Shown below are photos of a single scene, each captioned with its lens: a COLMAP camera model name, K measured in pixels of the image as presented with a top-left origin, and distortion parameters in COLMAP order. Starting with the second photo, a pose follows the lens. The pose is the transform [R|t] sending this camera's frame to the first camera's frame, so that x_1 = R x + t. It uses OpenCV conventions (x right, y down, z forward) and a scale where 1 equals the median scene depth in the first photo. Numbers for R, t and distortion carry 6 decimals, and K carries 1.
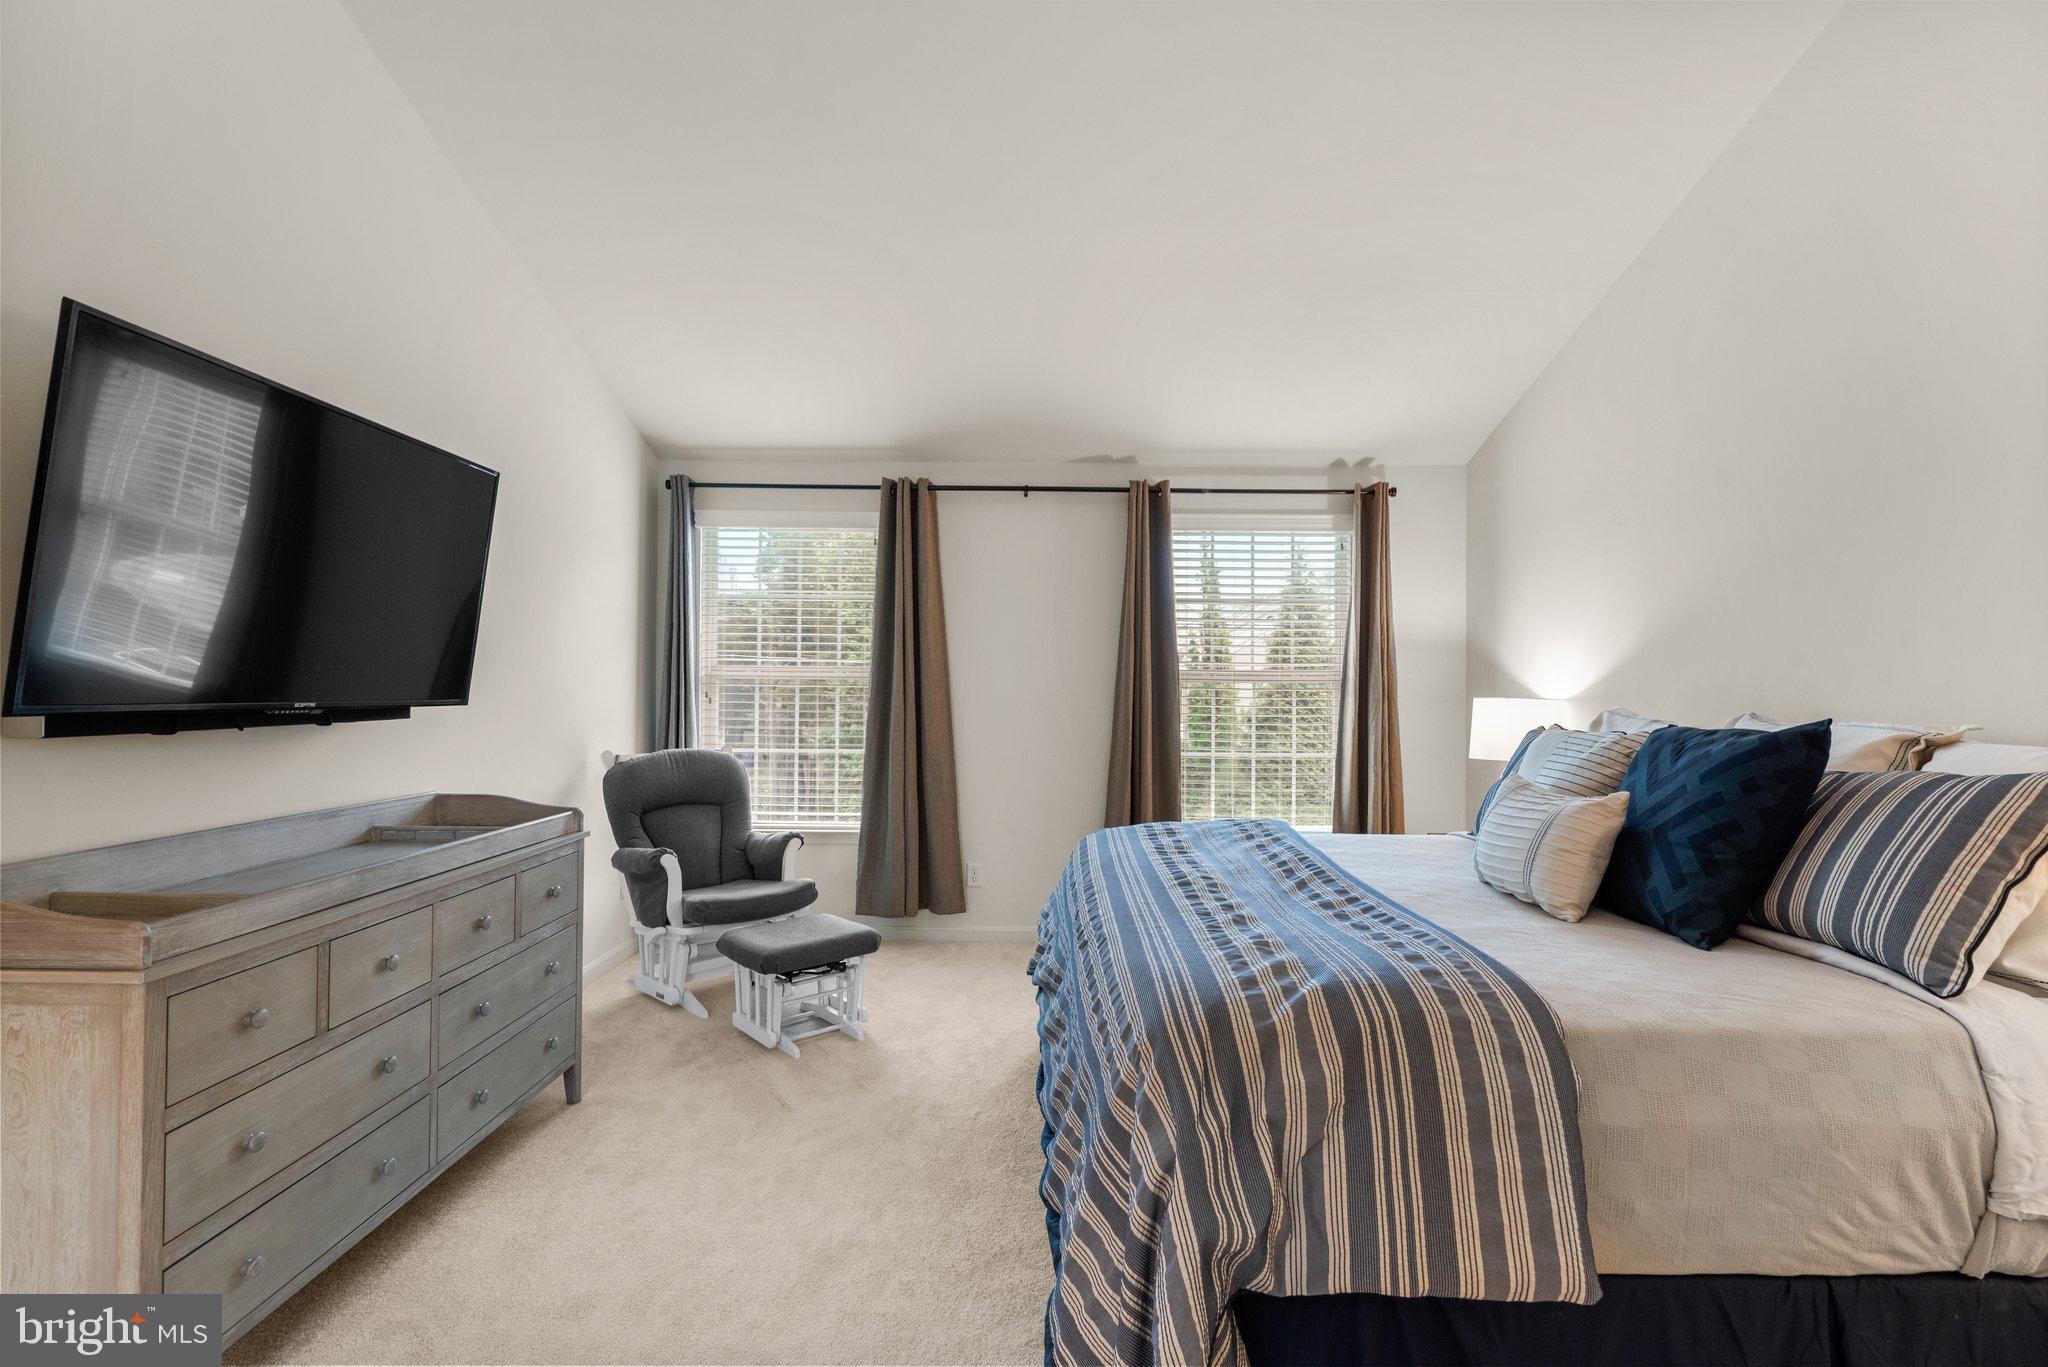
lens RADIAL K [[934.5, 0, 1029.7], [0, 934.5, 682.3], [0, 0, 1]] dist [-0.000275, 0.000997]
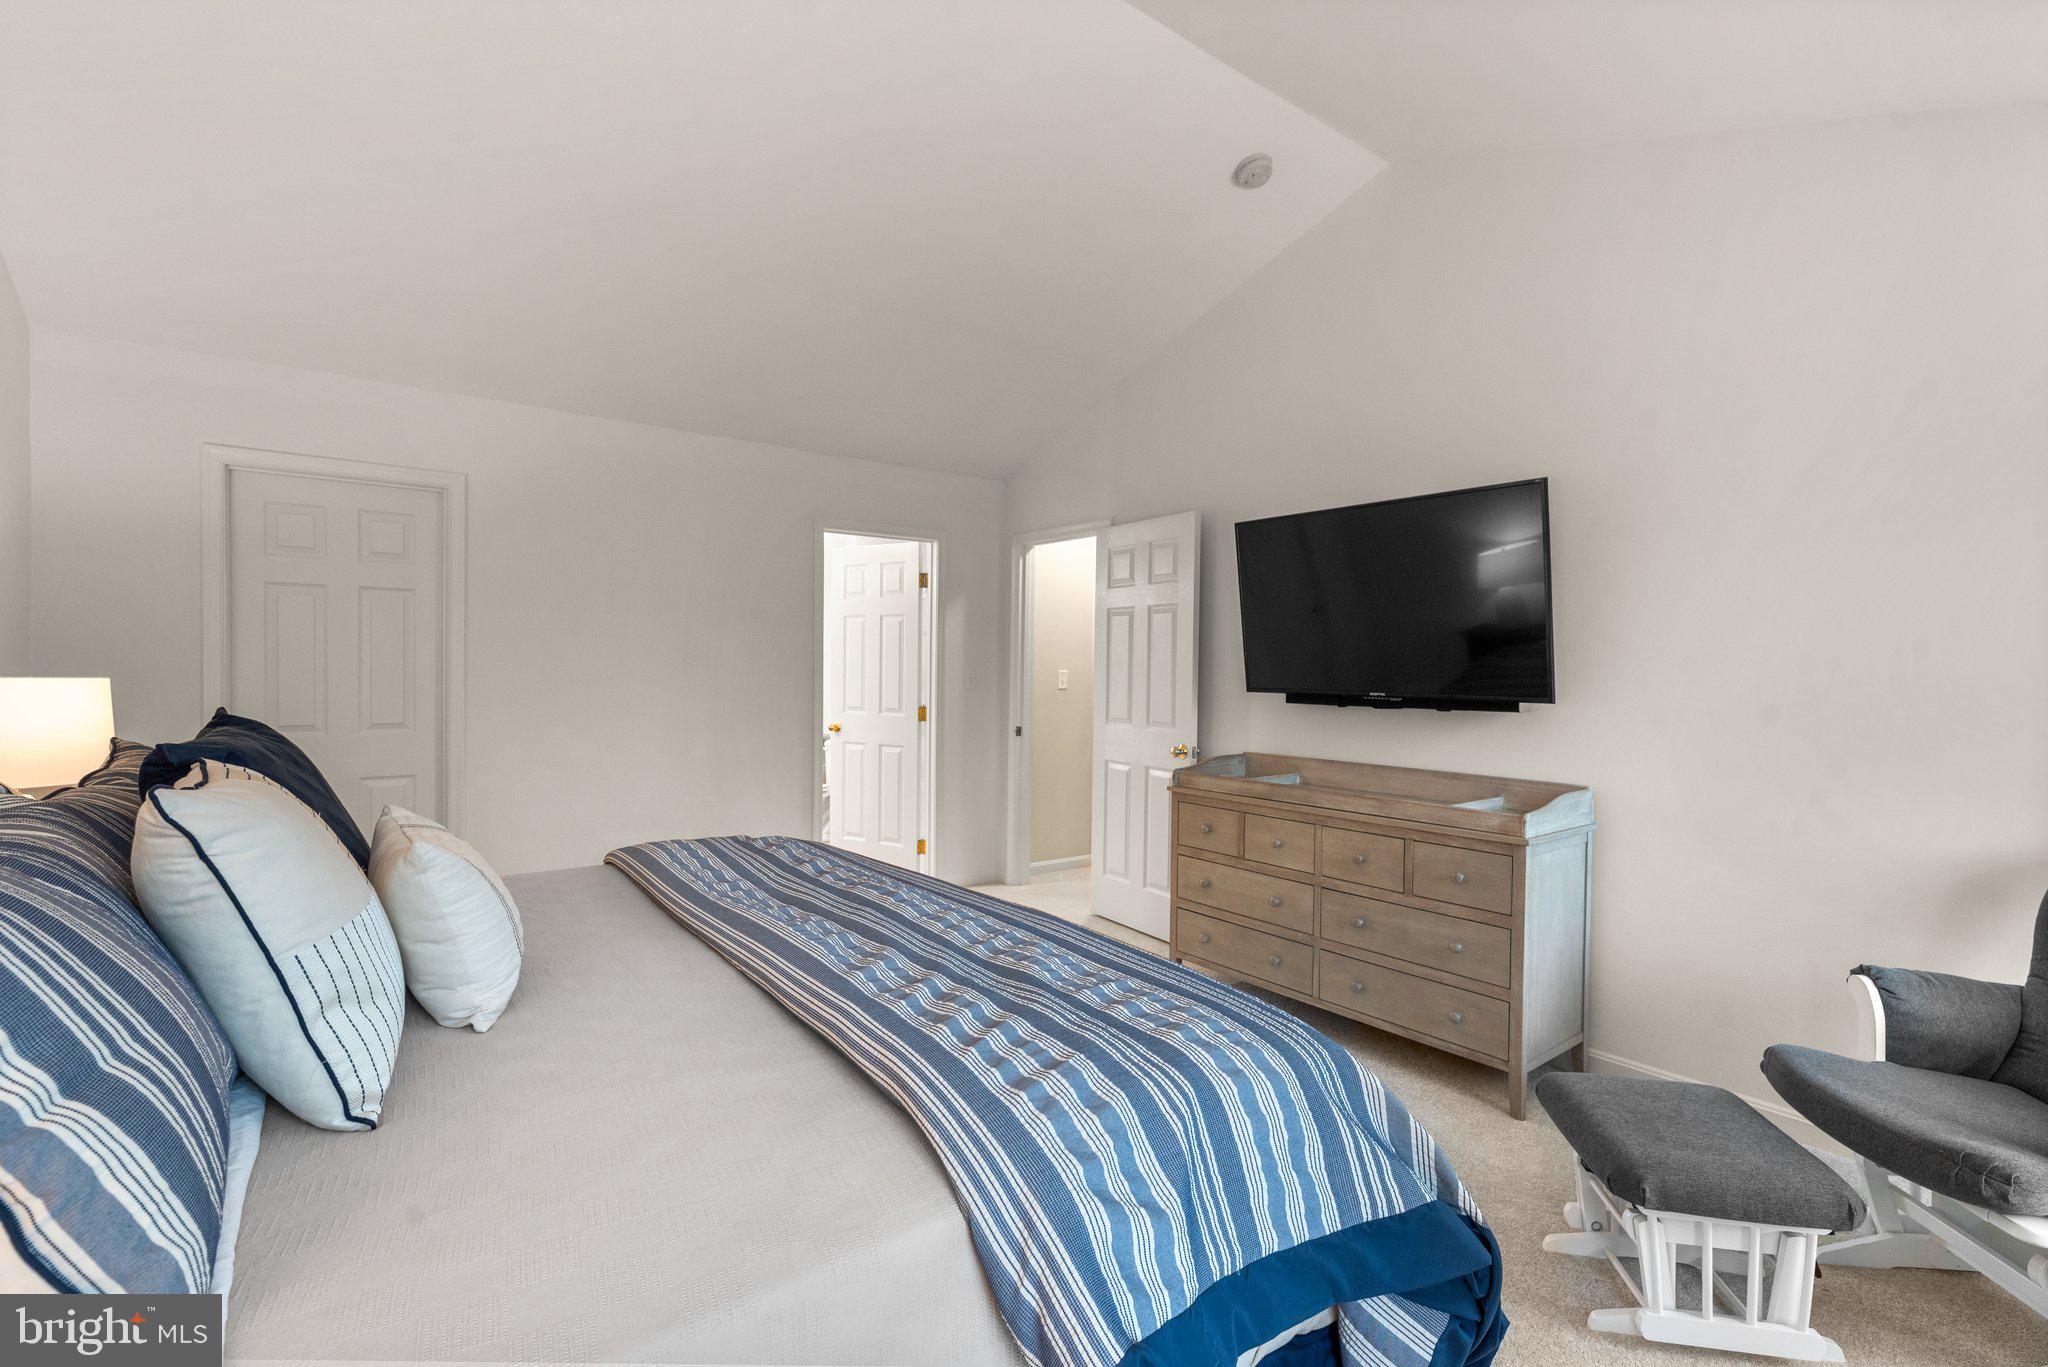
lens RADIAL K [[934.5, 0, 1022.8], [0, 934.5, 680.6], [0, 0, 1]] dist [-0.000275, 0.000997]
pose [[-0.793771, 0.003784, -0.608205, 0.437515], [-0.004979, 0.999907, 0.012720, -0.010591], [0.608197, 0.013125, -0.793678, 1.248496]]
